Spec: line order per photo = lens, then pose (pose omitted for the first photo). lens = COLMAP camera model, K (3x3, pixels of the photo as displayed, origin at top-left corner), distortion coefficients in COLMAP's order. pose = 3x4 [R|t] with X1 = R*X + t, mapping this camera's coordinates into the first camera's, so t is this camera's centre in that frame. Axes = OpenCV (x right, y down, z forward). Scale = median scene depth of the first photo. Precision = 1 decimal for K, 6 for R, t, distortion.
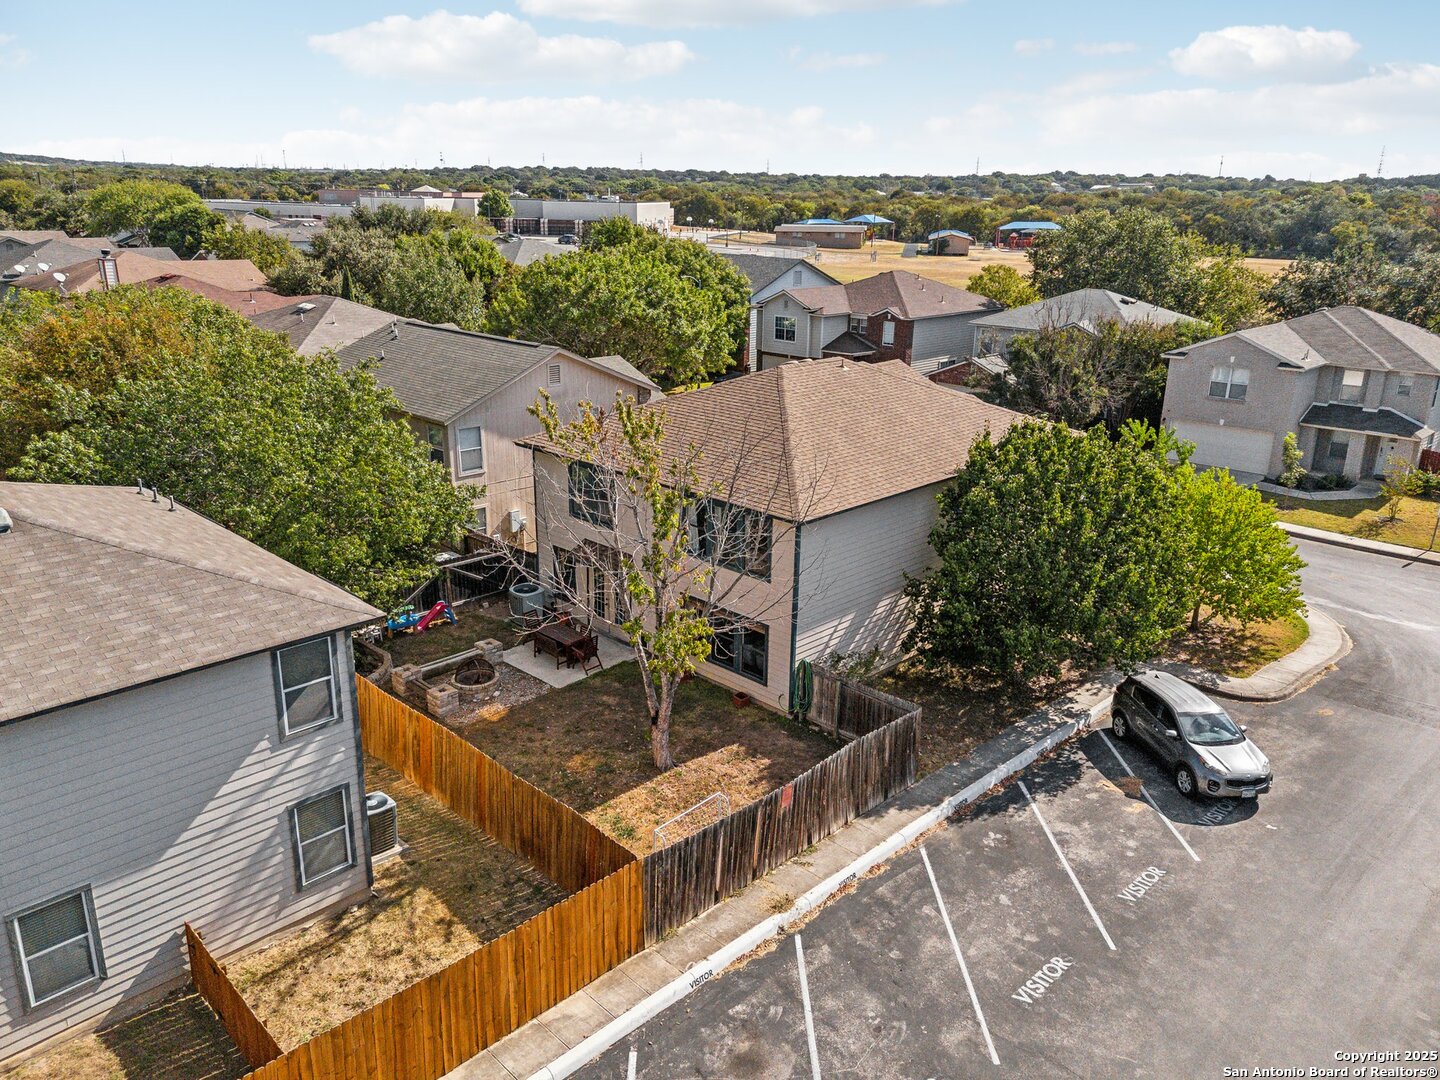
lens RADIAL K [[1080.0, 0, 720.0], [0, 1080.0, 540.0], [0, 0, 1]] dist [0.107802, -0.144966]
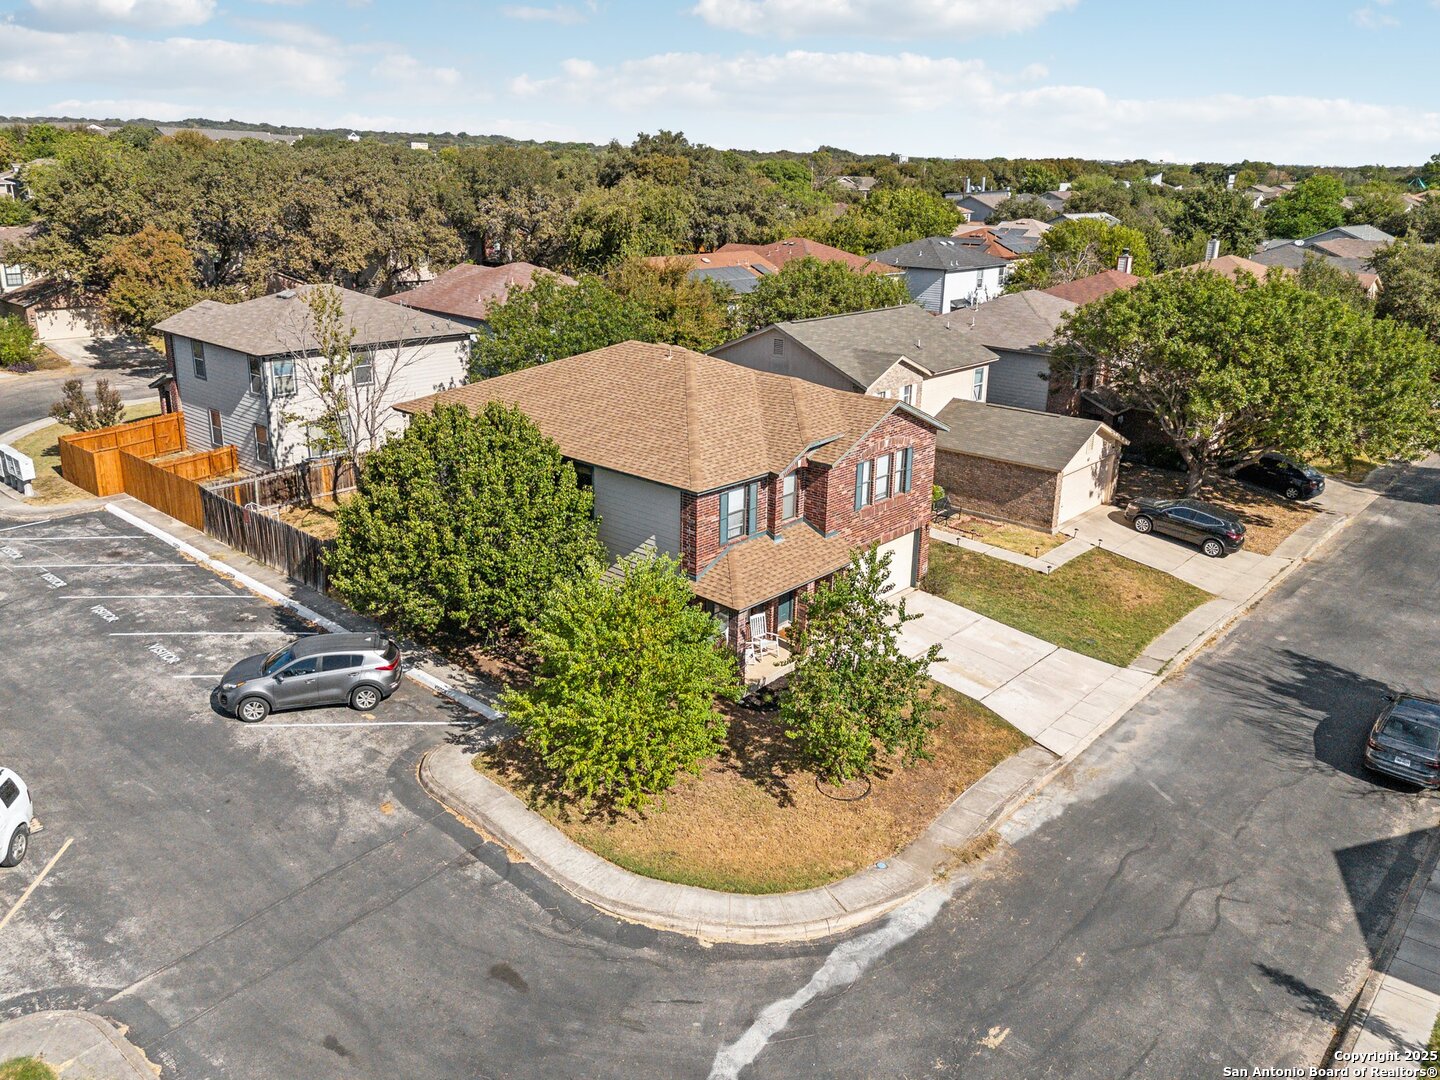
lens RADIAL K [[1117.7, 0, 720.0], [0, 1117.7, 540.0], [0, 0, 1]] dist [0.075838, -0.087575]
pose [[0.046579, 0.315449, -0.947799, 1.452371], [-0.326973, 0.901373, 0.283929, -0.388517], [0.943885, 0.296679, 0.145128, 1.173968]]
